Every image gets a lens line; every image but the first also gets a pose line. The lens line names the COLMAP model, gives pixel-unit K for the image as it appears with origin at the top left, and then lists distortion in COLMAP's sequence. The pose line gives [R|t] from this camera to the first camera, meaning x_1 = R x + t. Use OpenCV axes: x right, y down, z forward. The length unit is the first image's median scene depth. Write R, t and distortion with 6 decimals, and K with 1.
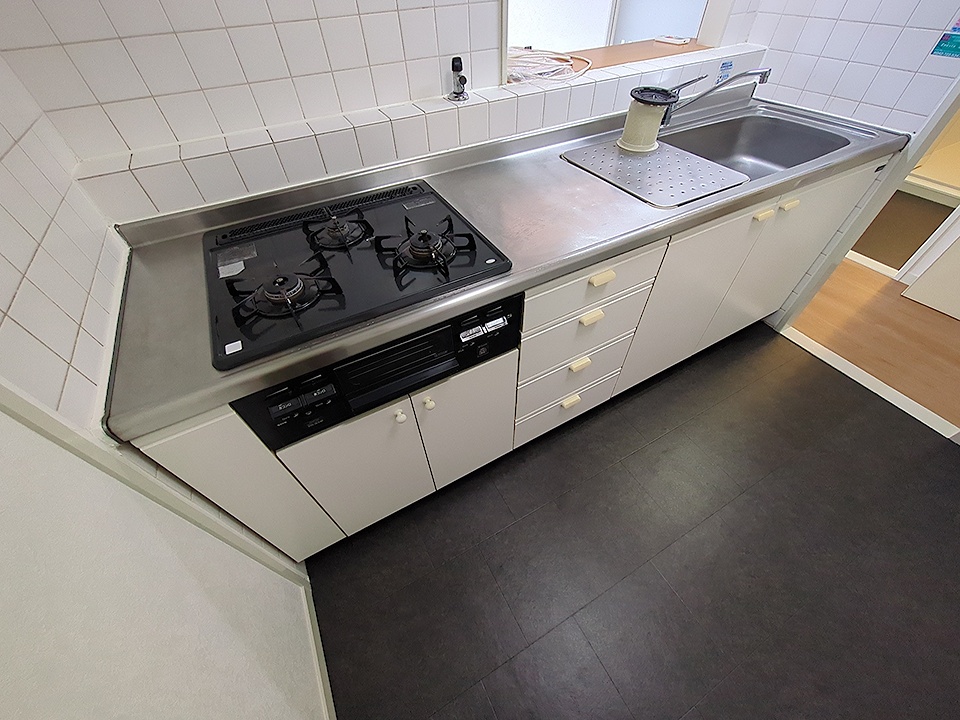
lens RADIAL K [[376.6, 0, 480.0], [0, 376.6, 360.0], [0, 0, 1]] dist [0.001676, -0.000356]
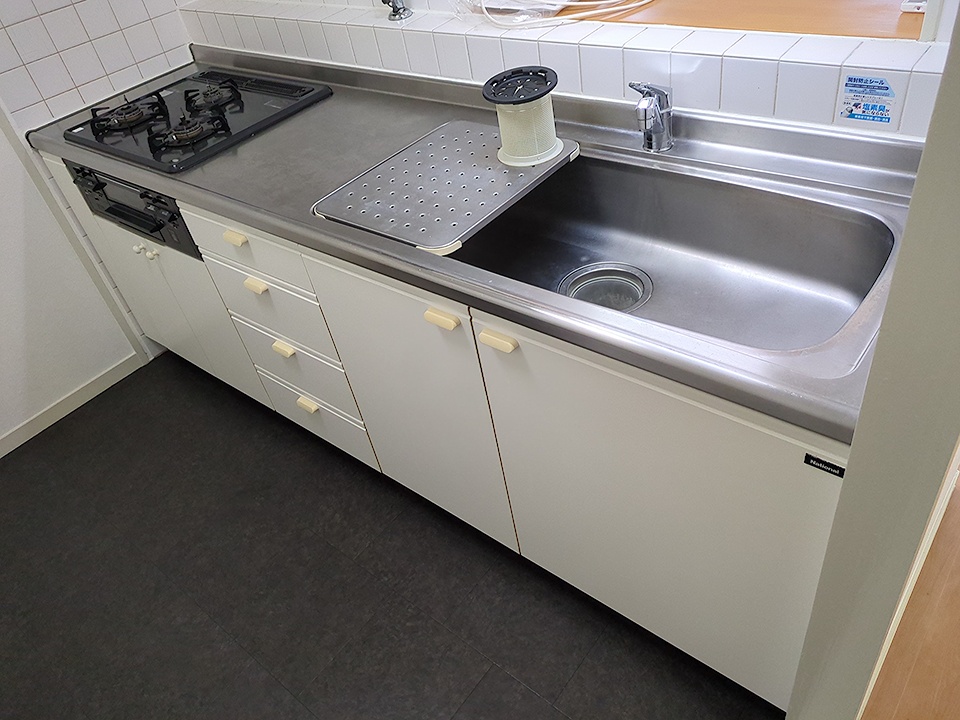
lens RADIAL K [[719.6, 0, 480.0], [0, 719.6, 360.0], [0, 0, 1]] dist [0.004692, -0.004215]
pose [[0.378991, 0.543634, -0.748885, 1.383540], [-0.619517, 0.750204, 0.231071, -0.493968], [0.687434, 0.376373, 0.621110, 0.317916]]
